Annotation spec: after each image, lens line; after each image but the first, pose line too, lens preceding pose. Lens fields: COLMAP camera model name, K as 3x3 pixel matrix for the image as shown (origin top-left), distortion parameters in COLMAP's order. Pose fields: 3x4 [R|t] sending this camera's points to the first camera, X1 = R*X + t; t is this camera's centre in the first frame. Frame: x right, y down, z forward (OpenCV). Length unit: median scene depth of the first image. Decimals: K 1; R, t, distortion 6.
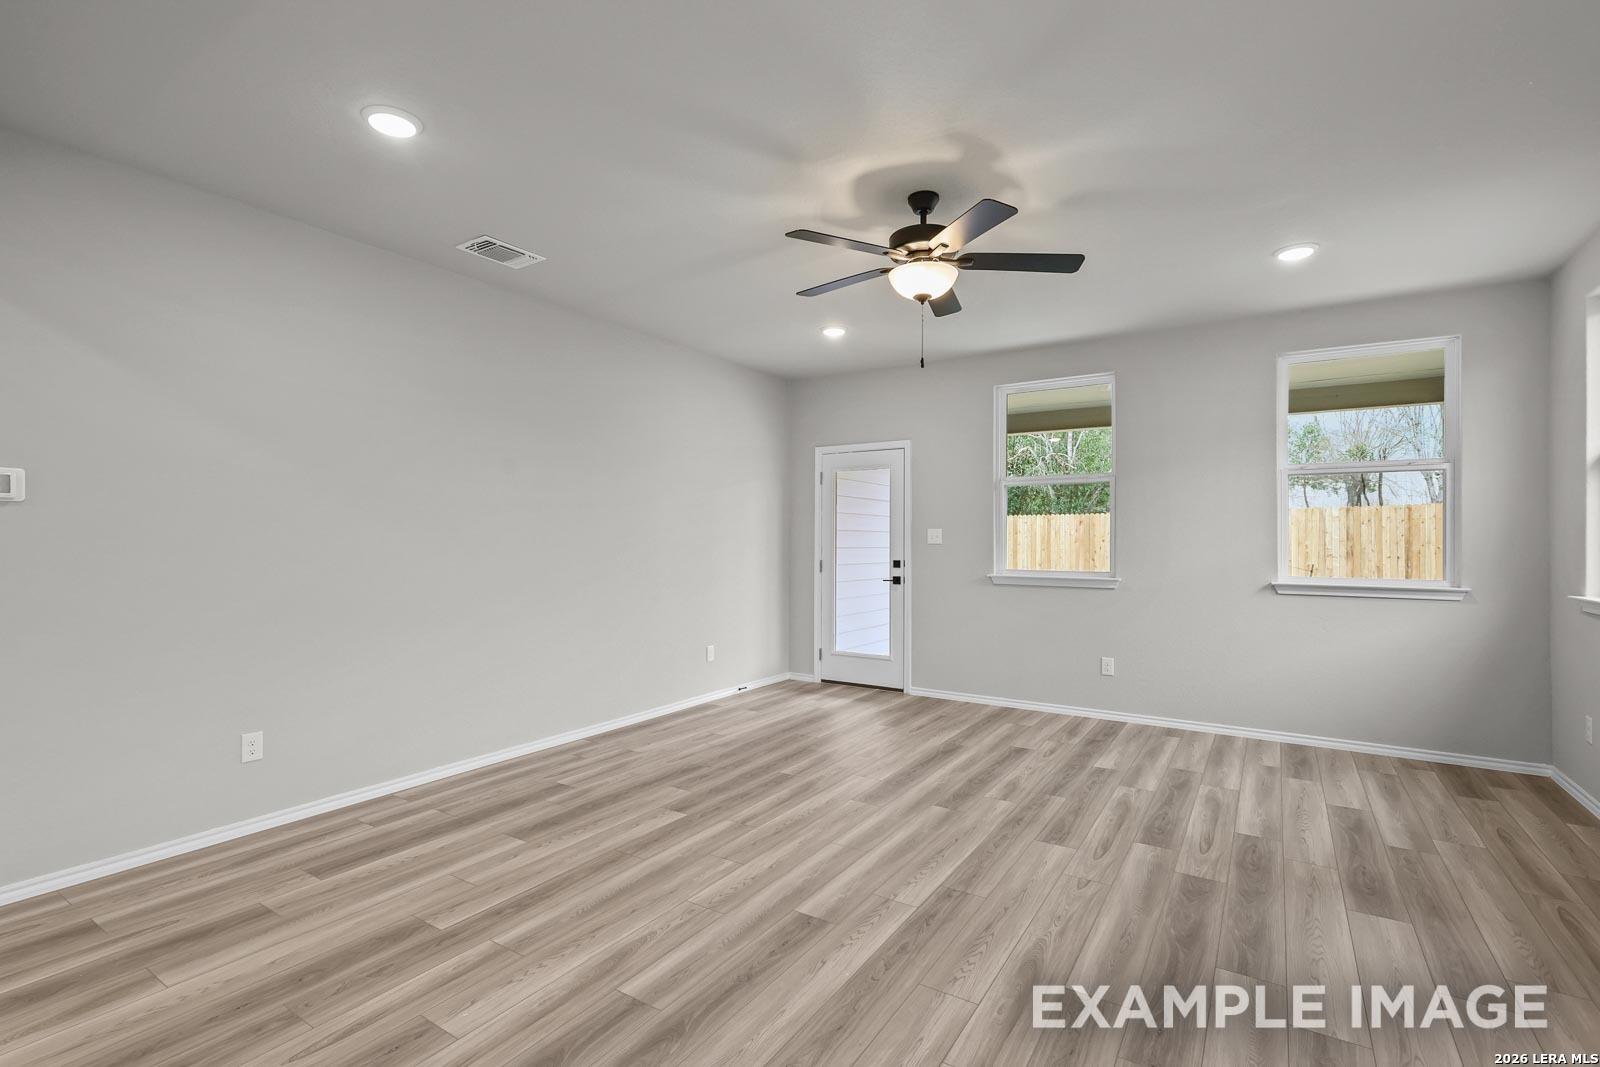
lens RADIAL K [[742.6, 0, 796.0], [0, 742.6, 539.3], [0, 0, 1]] dist [0.003743, 0.000022]
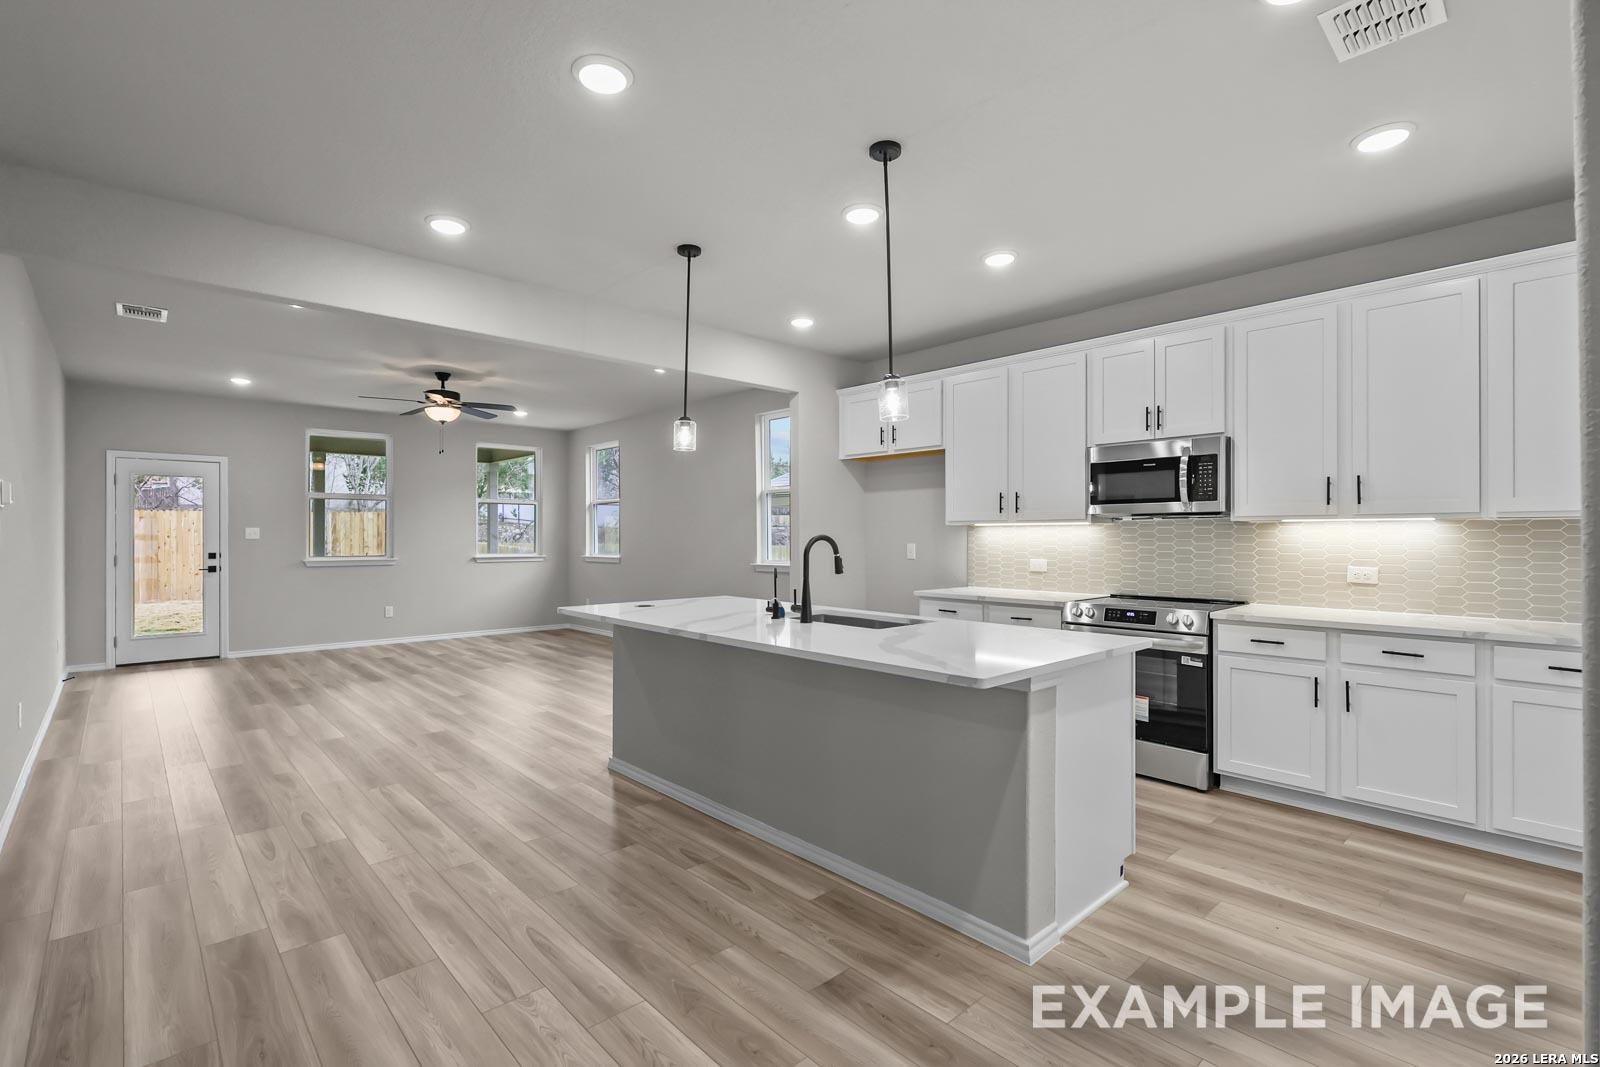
lens RADIAL K [[742.6, 0, 796.0], [0, 742.6, 539.3], [0, 0, 1]] dist [0.003743, 0.000022]
pose [[0.260698, -0.010142, 0.965367, -0.936945], [0.000547, 0.999946, 0.010358, -0.007465], [-0.965420, -0.002172, 0.260690, -0.302133]]
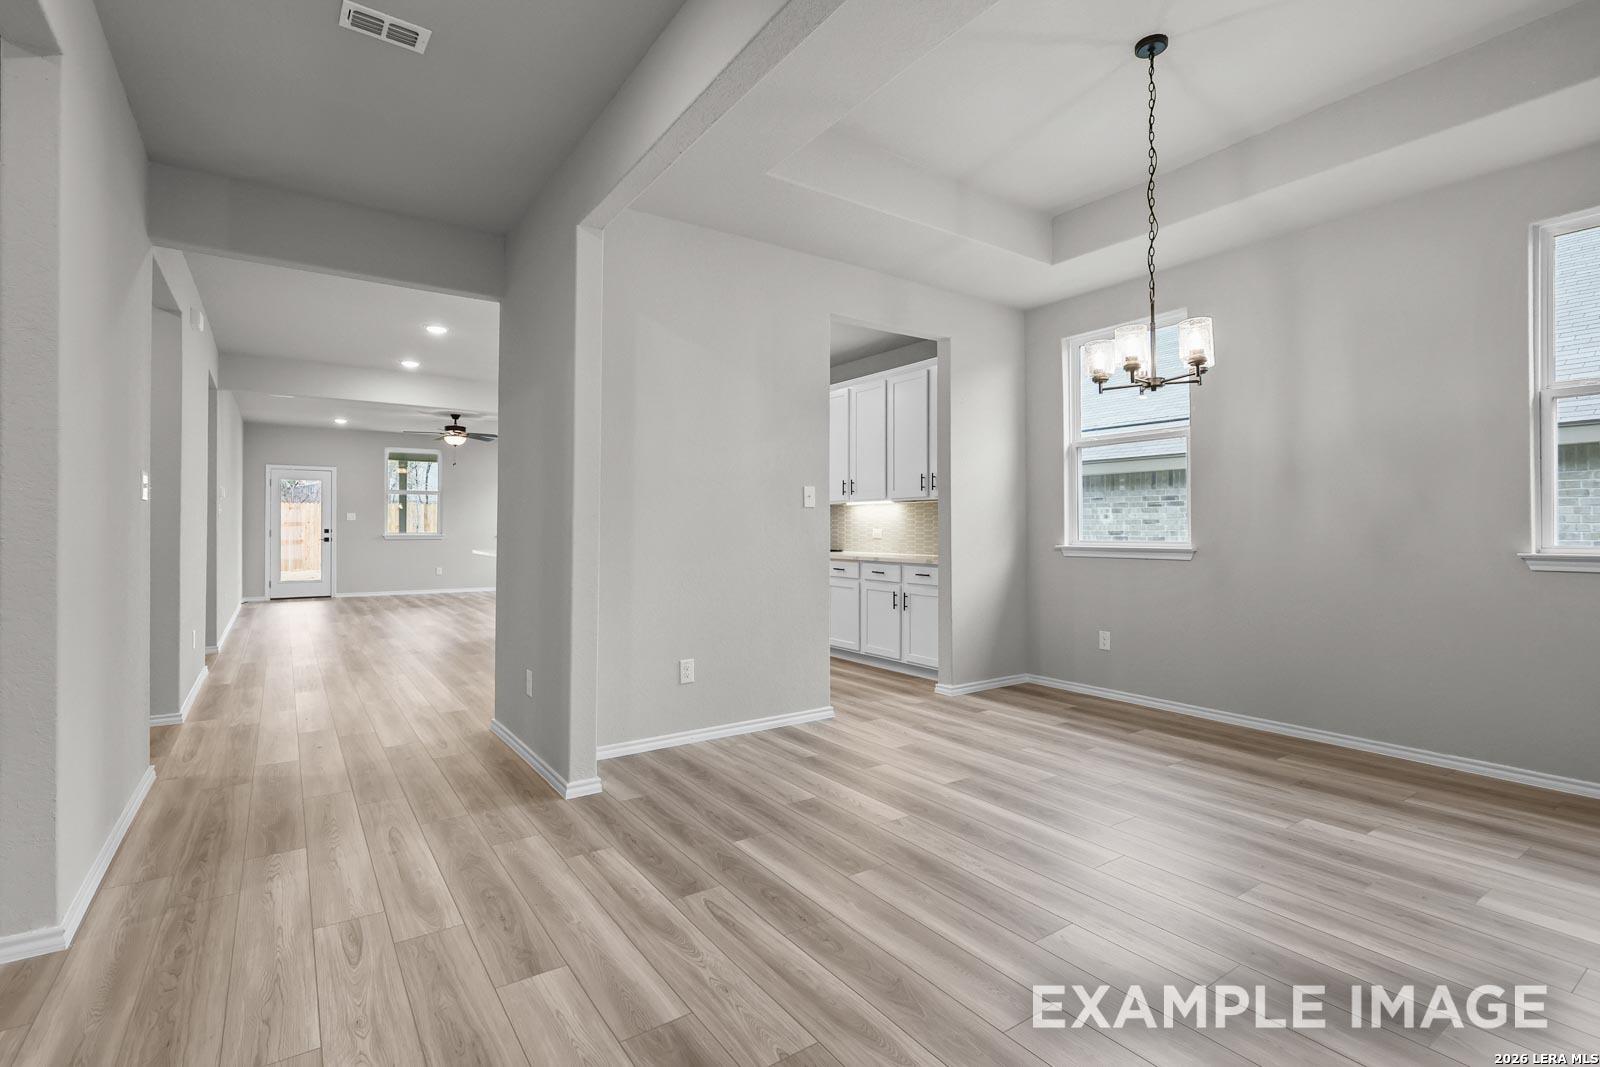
lens RADIAL K [[737.2, 0, 800.9], [0, 737.2, 527.6], [0, 0, 1]] dist [-0.003664, 0.000019]
pose [[0.377410, -0.007994, 0.926012, -1.351641], [0.001772, 0.999967, 0.007911, 0.013189], [-0.926045, -0.001345, 0.377412, -0.990655]]
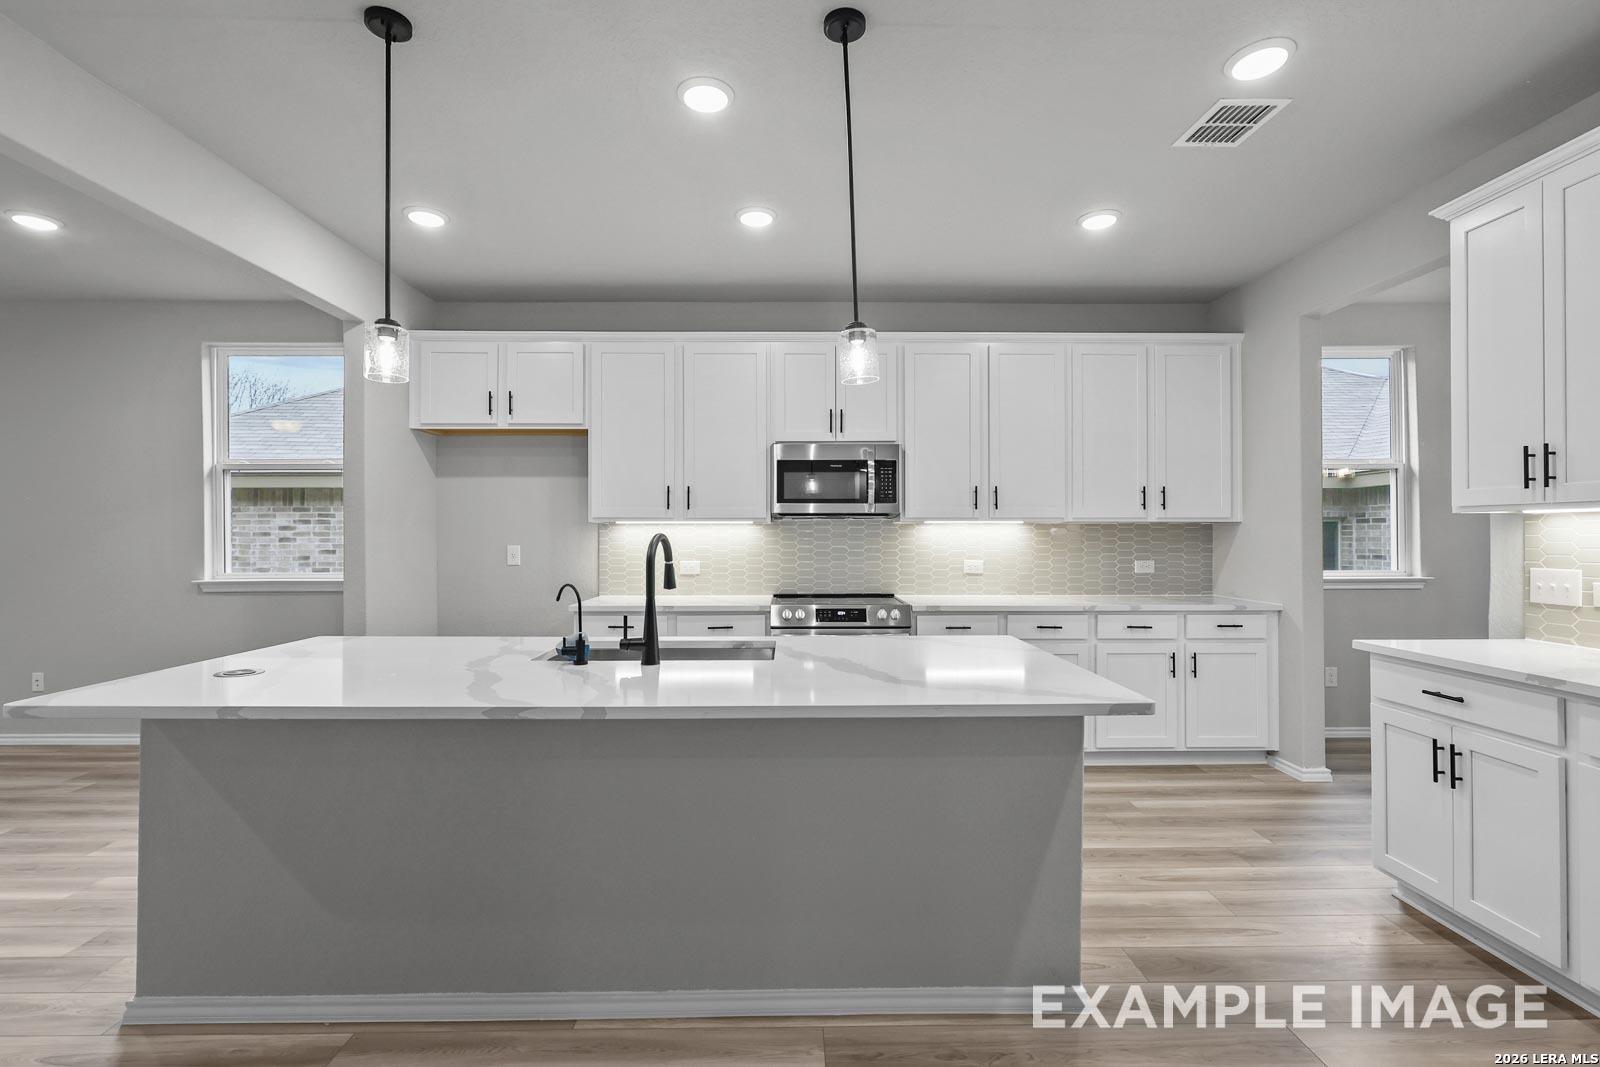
lens RADIAL K [[737.2, 0, 800.9], [0, 737.2, 527.6], [0, 0, 1]] dist [-0.003664, 0.000019]
pose [[-0.550181, 0.004067, 0.835035, -0.731733], [-0.002993, 0.999972, -0.006843, -0.005451], [-0.835040, -0.006264, -0.550154, 0.006986]]
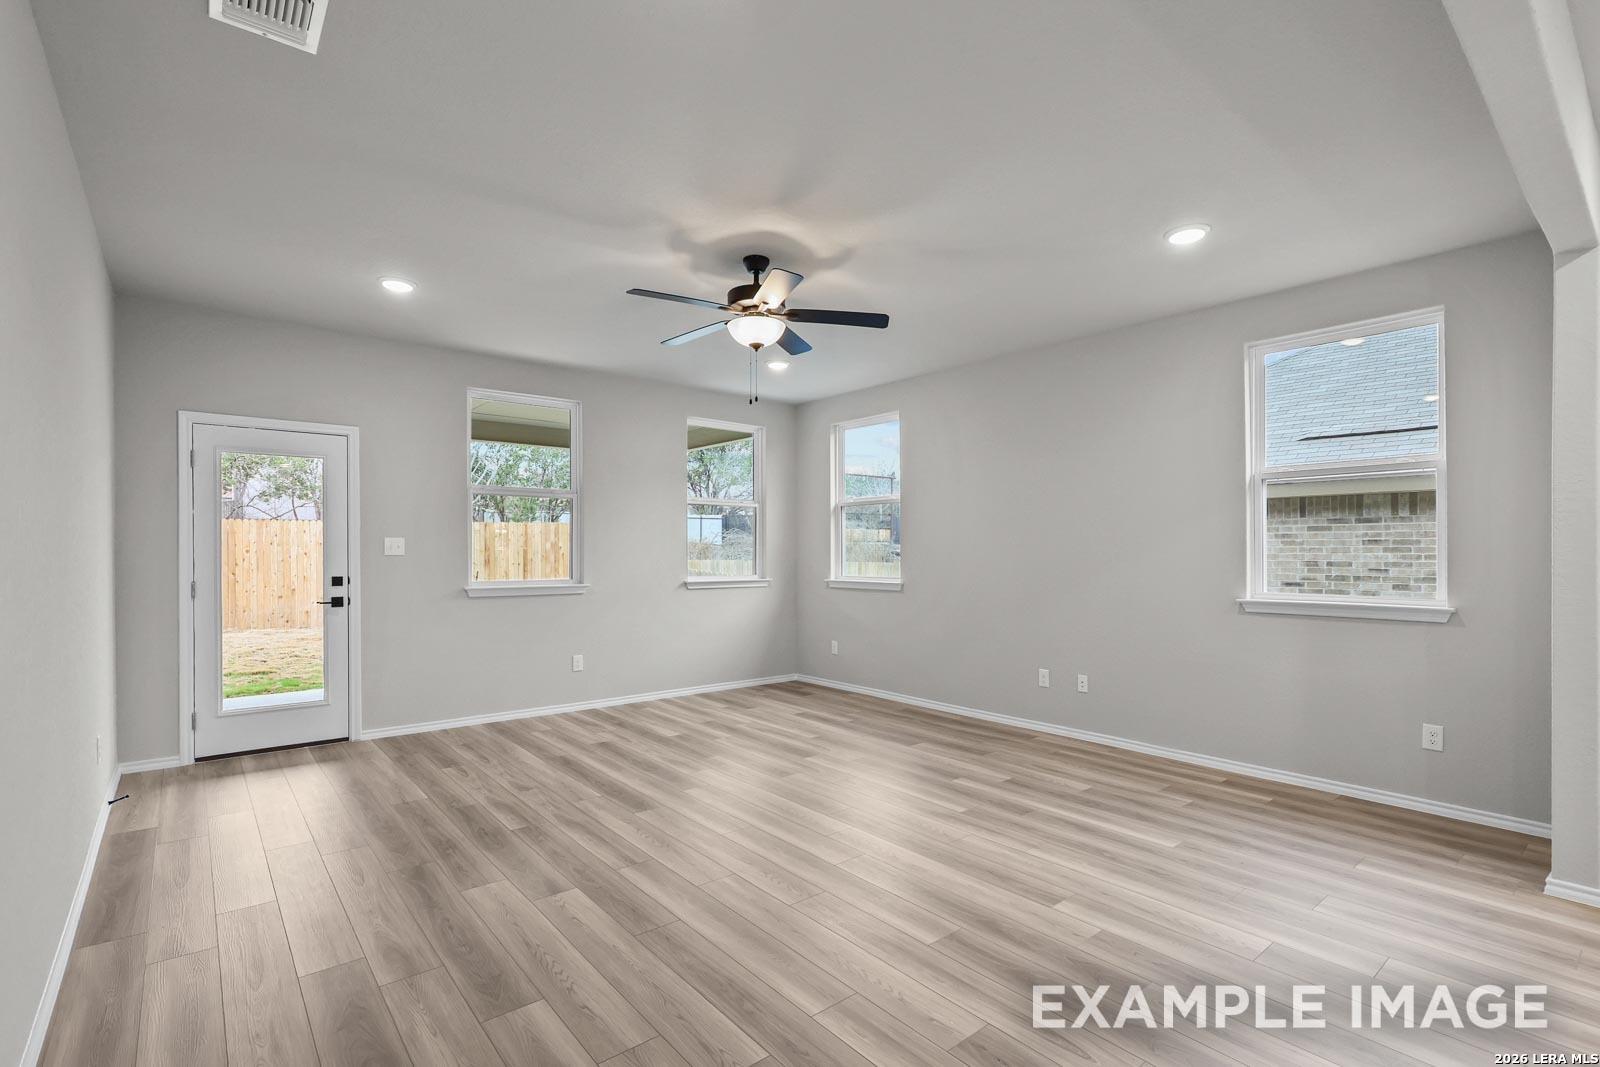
lens RADIAL K [[723.4, 0, 831.1], [0, 723.4, 565.2], [0, 0, 1]] dist [-0.023660, -0.000041]
pose [[0.281787, -0.019629, 0.959276, -0.519126], [-0.001918, 0.999777, 0.021022, -0.001047], [-0.959475, -0.007763, 0.281686, 0.326267]]
